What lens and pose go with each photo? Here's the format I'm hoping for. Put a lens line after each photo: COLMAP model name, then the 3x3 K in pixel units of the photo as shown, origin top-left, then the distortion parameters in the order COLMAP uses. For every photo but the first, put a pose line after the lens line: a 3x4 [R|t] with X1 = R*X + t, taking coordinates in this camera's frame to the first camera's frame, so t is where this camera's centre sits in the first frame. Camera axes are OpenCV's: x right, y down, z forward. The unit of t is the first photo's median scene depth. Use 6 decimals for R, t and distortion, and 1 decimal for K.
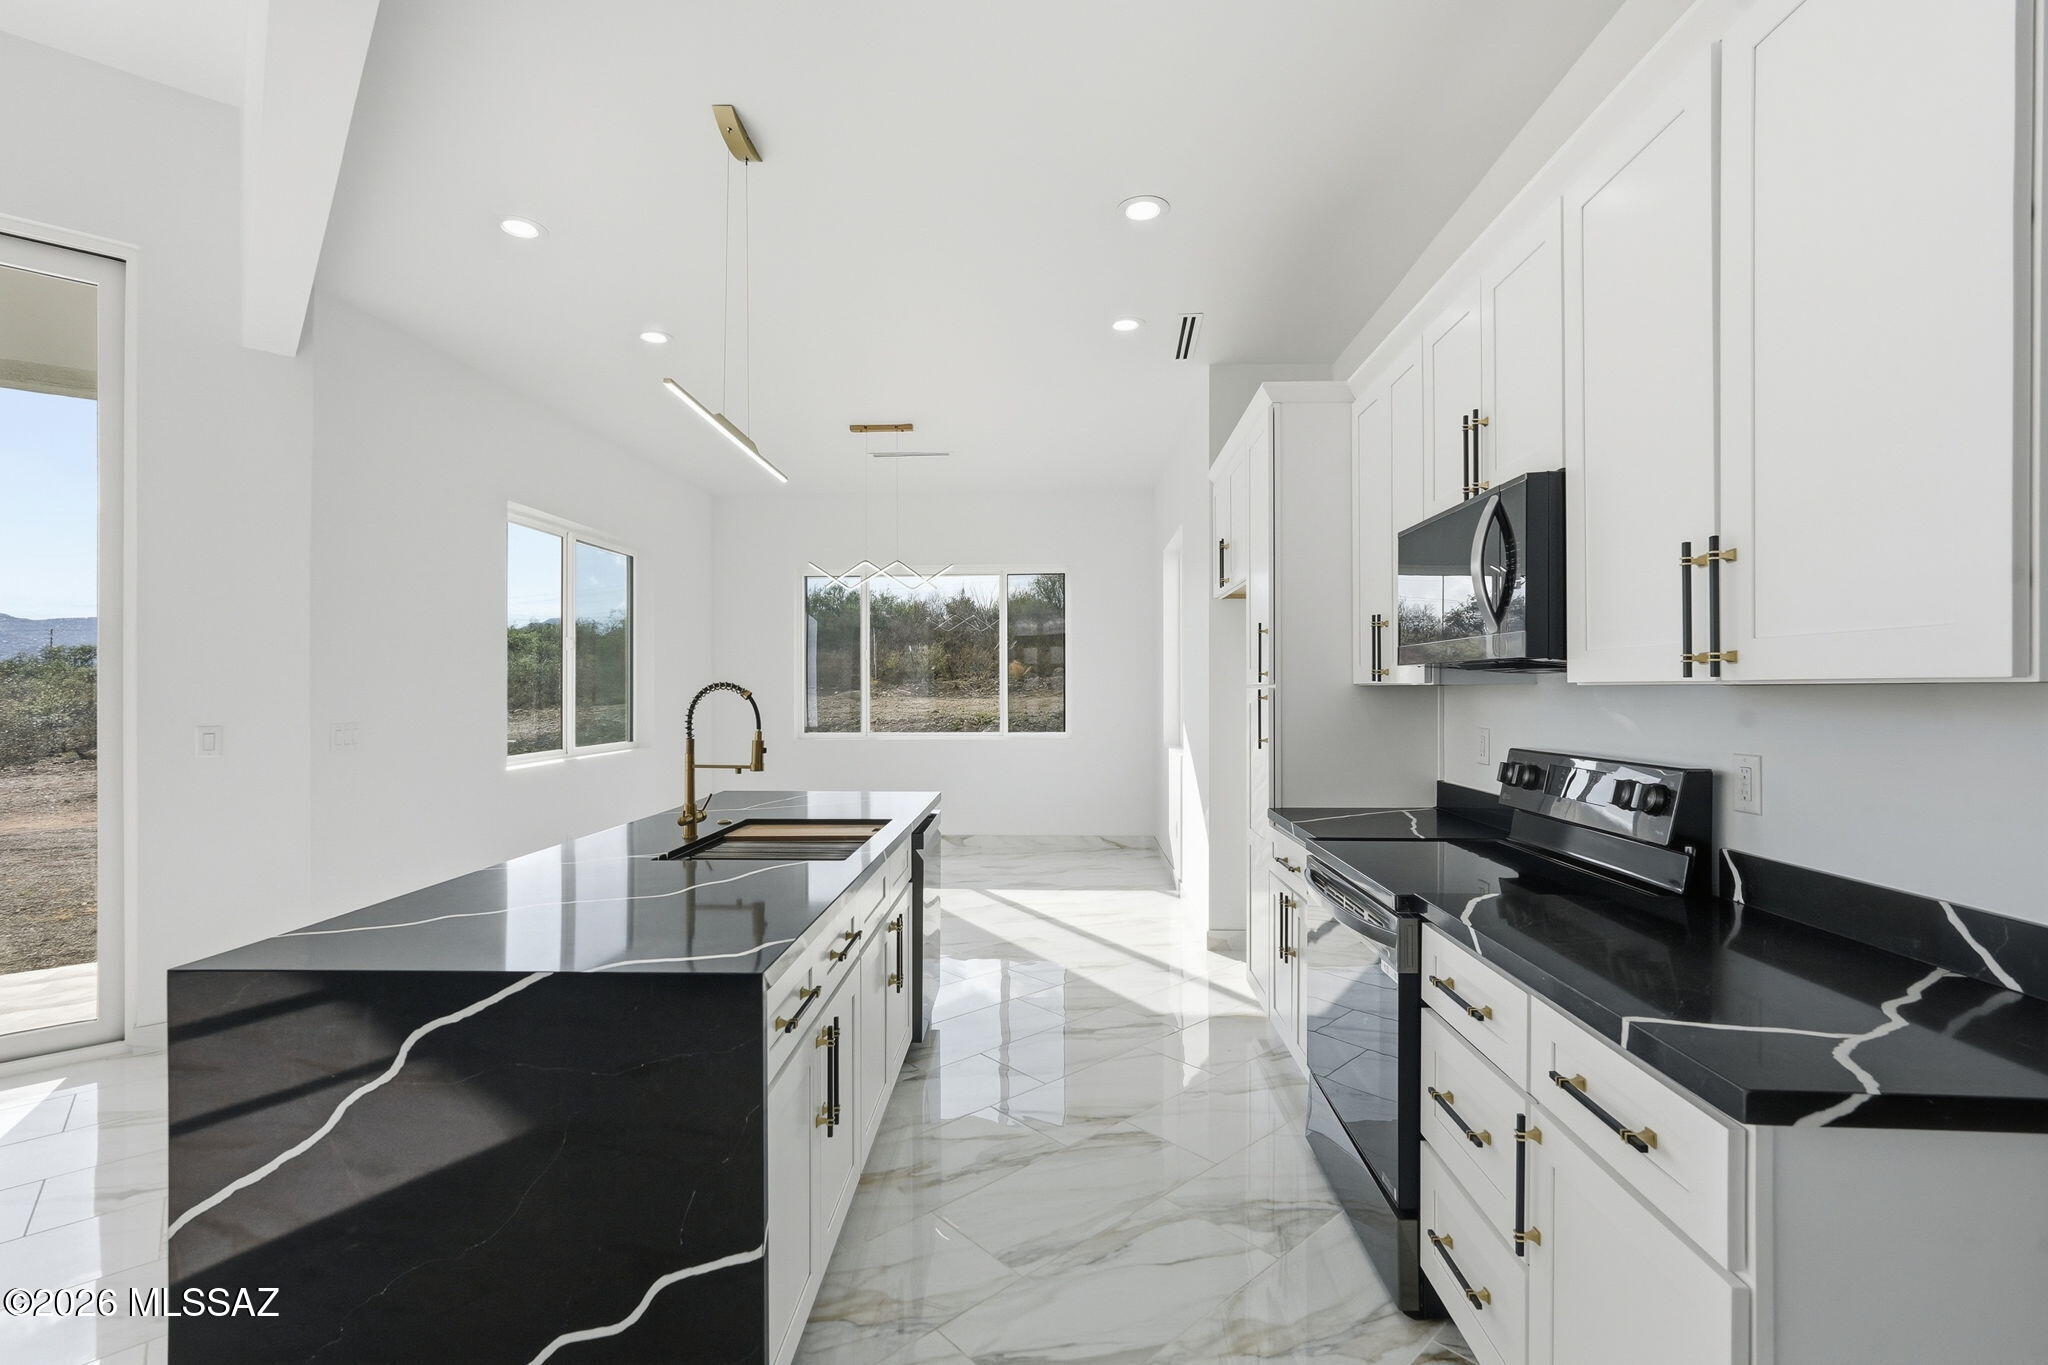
lens RADIAL K [[906.5, 0, 1020.1], [0, 906.5, 689.0], [0, 0, 1]] dist [-0.004136, -0.000207]
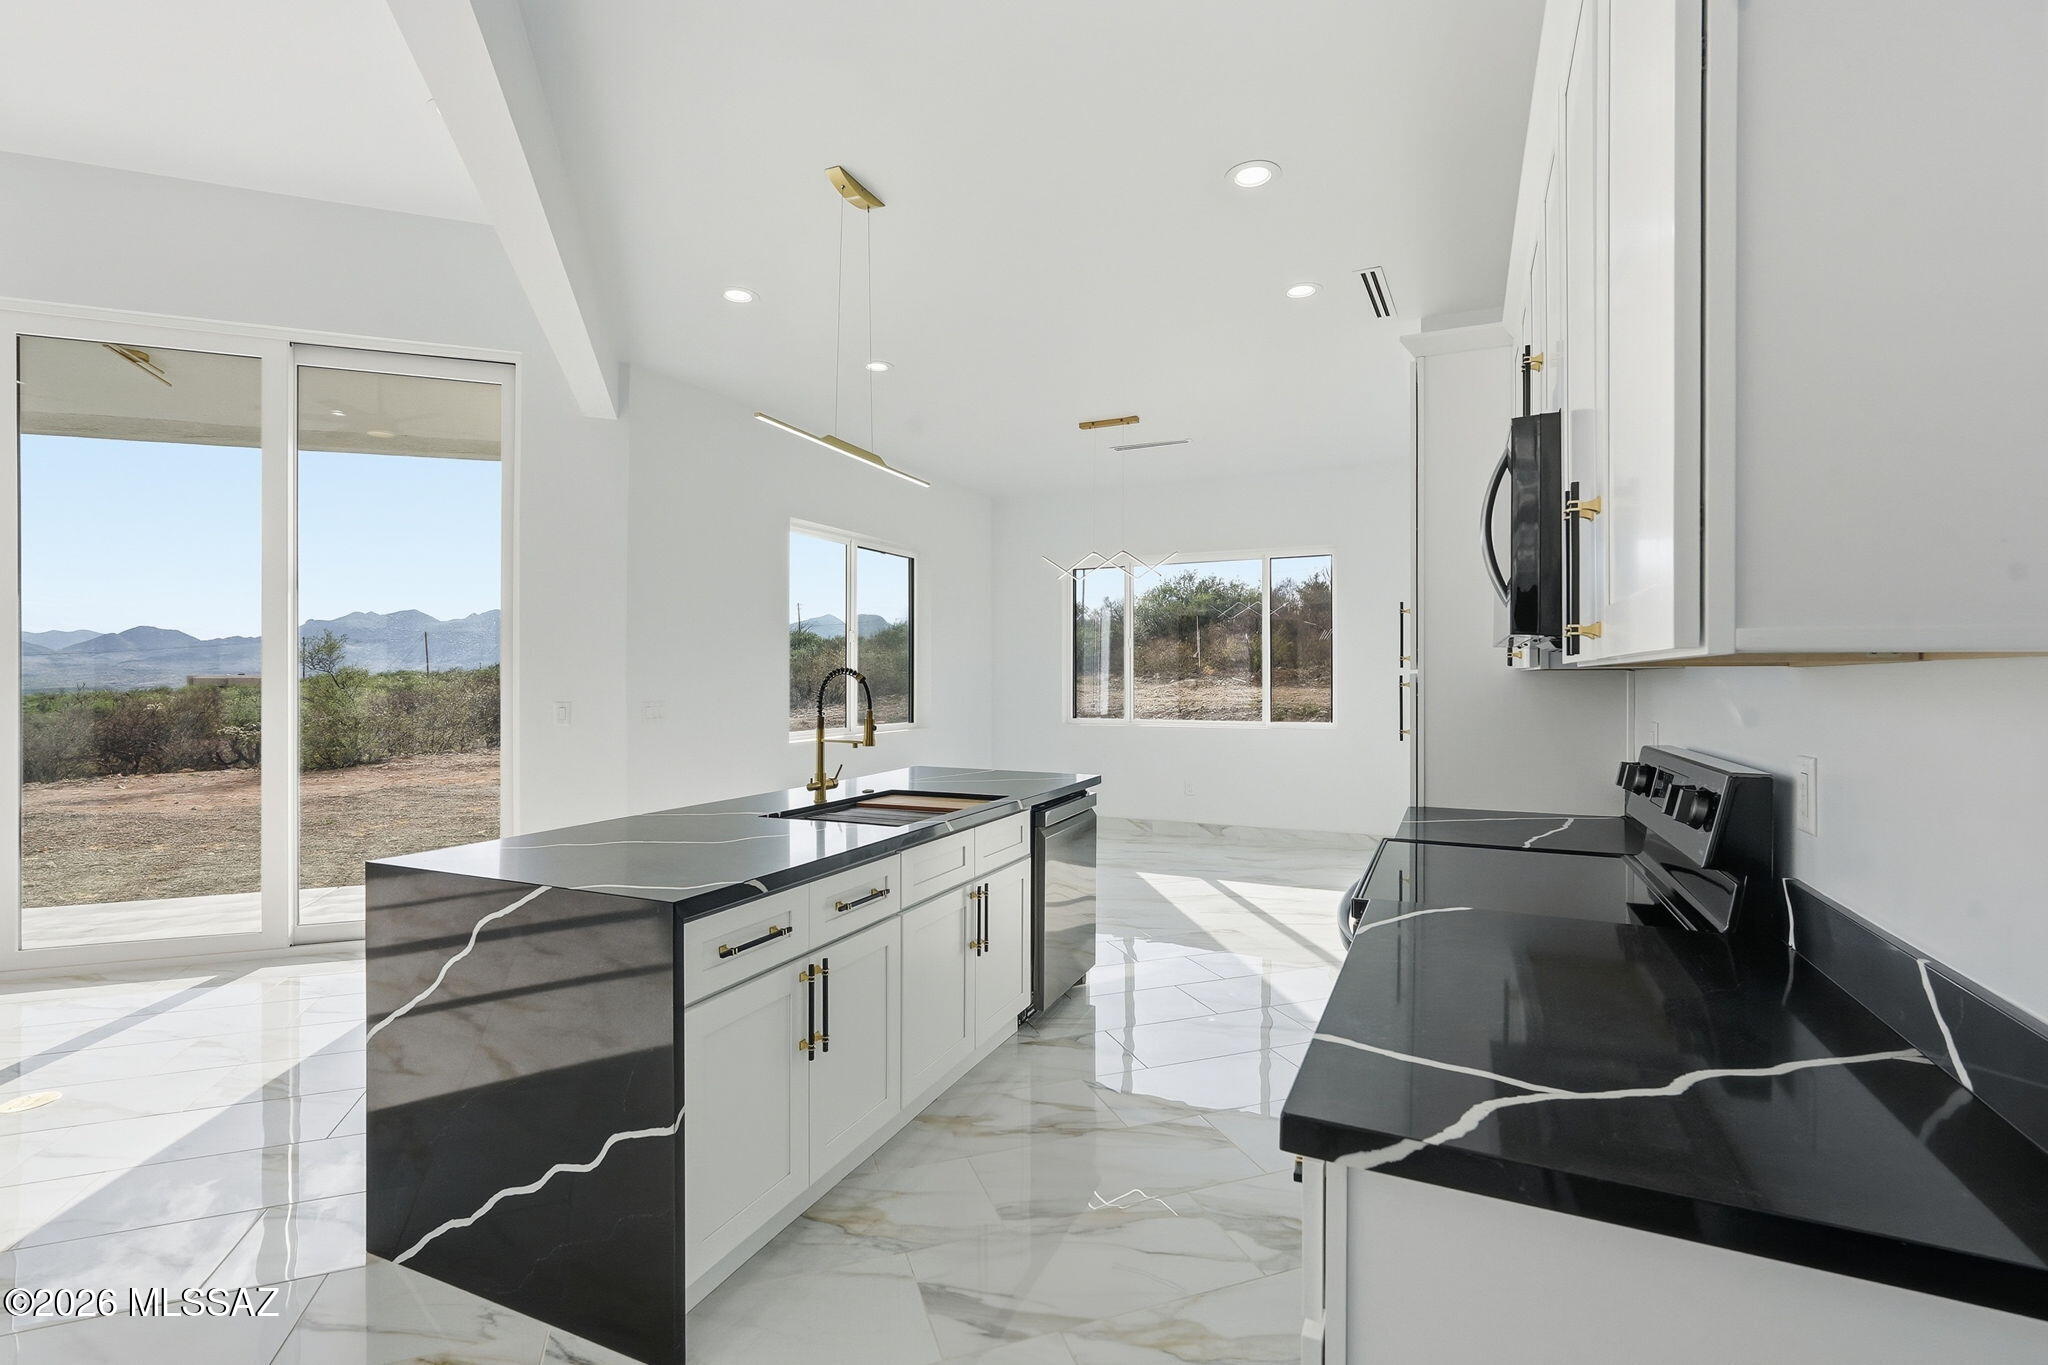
lens RADIAL K [[904.6, 0, 1025.3], [0, 904.6, 679.6], [0, 0, 1]] dist [-0.003421, 0.000000]
pose [[0.925109, 0.003198, -0.379689, 0.301023], [-0.002594, 0.999994, 0.002103, 0.004421], [0.379694, -0.000960, 0.925112, 0.024150]]
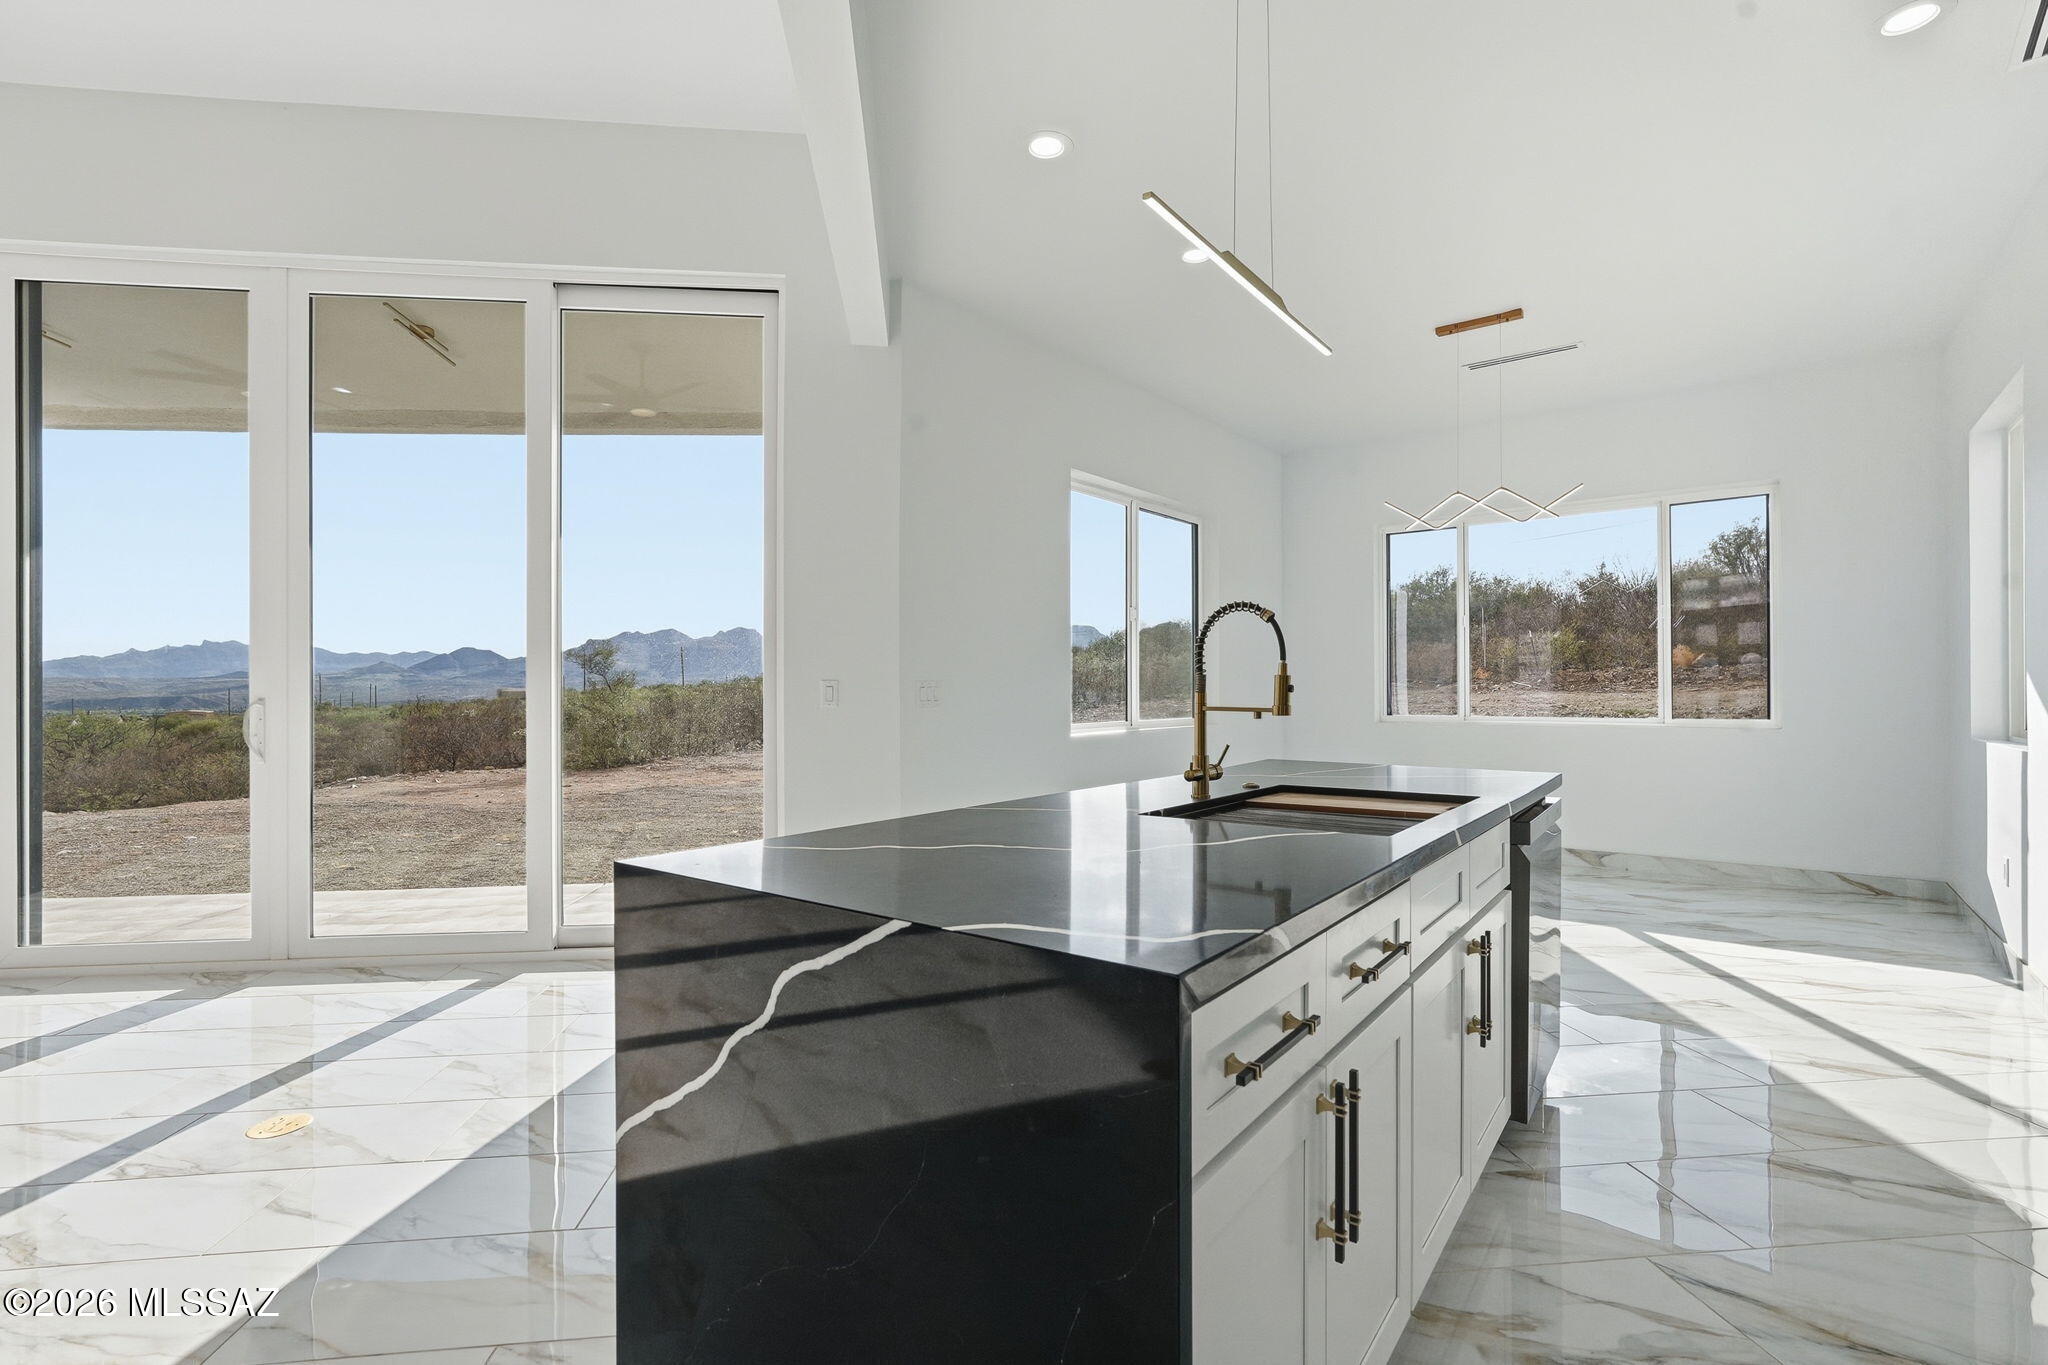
lens RADIAL K [[931.2, 0, 1029.5], [0, 931.2, 687.1], [0, 0, 1]] dist [-0.016764, 0.008308]
pose [[0.815452, -0.001637, -0.578823, -0.009446], [0.000467, 0.999998, -0.002170, 0.064103], [0.578825, 0.001499, 0.815450, 0.225781]]
